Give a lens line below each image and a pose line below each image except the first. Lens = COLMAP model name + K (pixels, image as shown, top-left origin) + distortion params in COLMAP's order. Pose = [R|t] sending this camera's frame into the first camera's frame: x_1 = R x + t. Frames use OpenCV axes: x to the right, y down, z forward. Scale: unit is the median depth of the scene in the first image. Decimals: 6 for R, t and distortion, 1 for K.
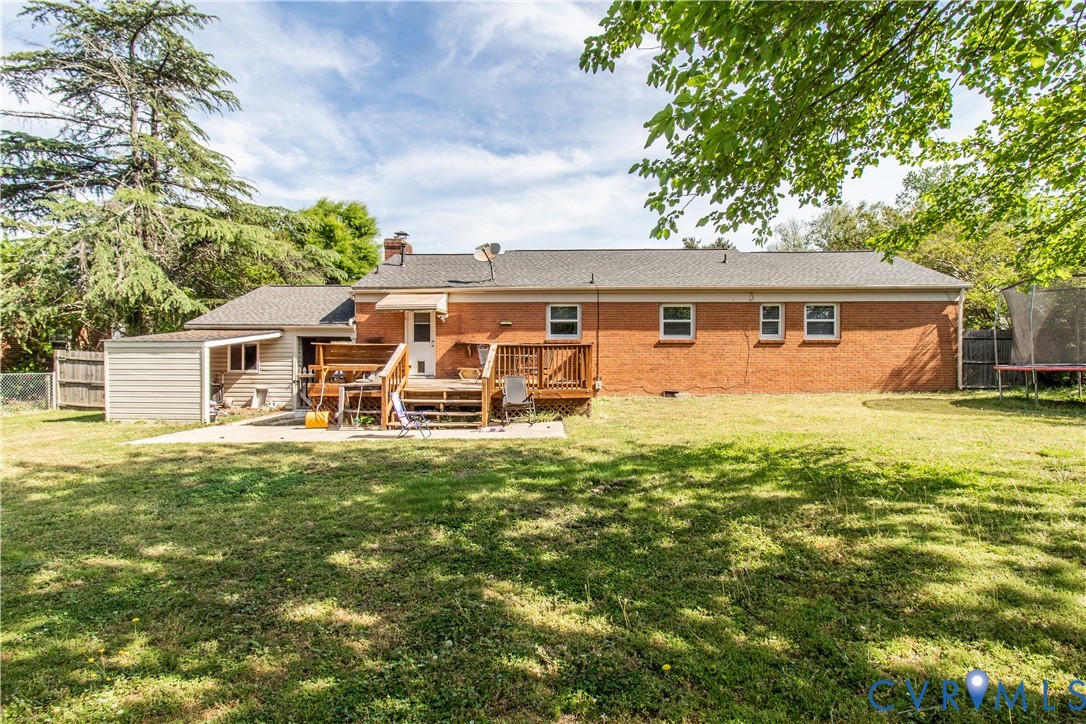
lens RADIAL K [[511.3, 0, 543.1], [0, 511.3, 362.6], [0, 0, 1]] dist [0.000017, 0.000007]
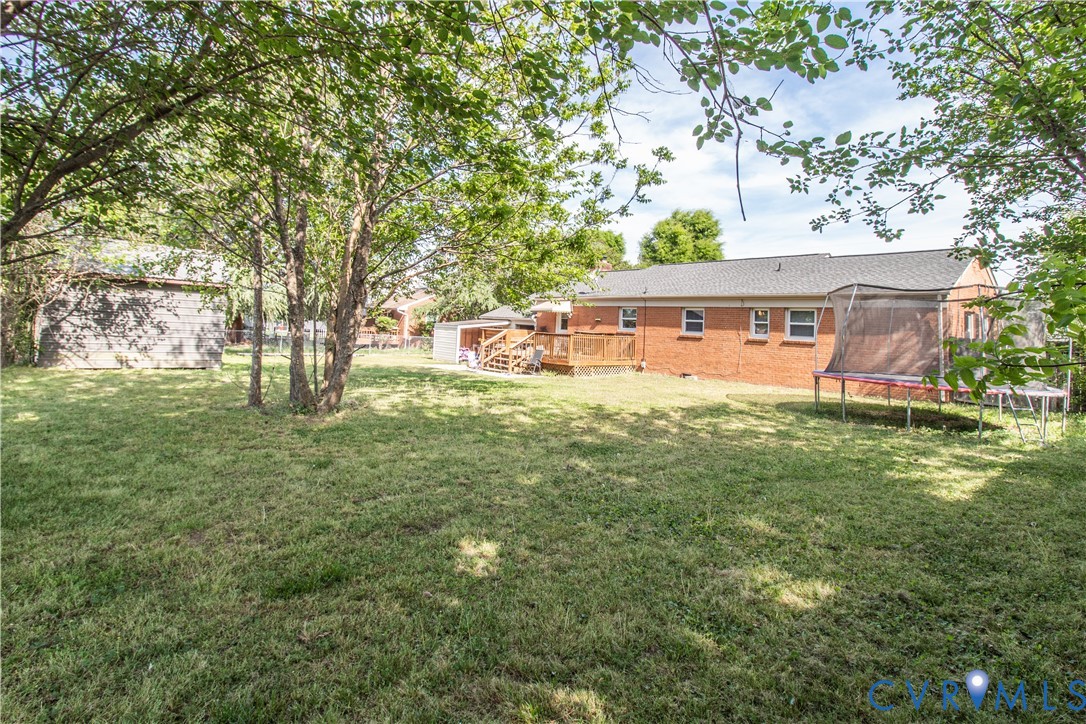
lens RADIAL K [[511.3, 0, 542.8], [0, 511.3, 361.2], [0, 0, 1]] dist [0.000017, 0.000007]
pose [[0.681960, 0.082012, -0.726777, 0.964428], [-0.066260, 0.996535, 0.050279, -0.018818], [0.728382, 0.013868, 0.685031, -0.186172]]
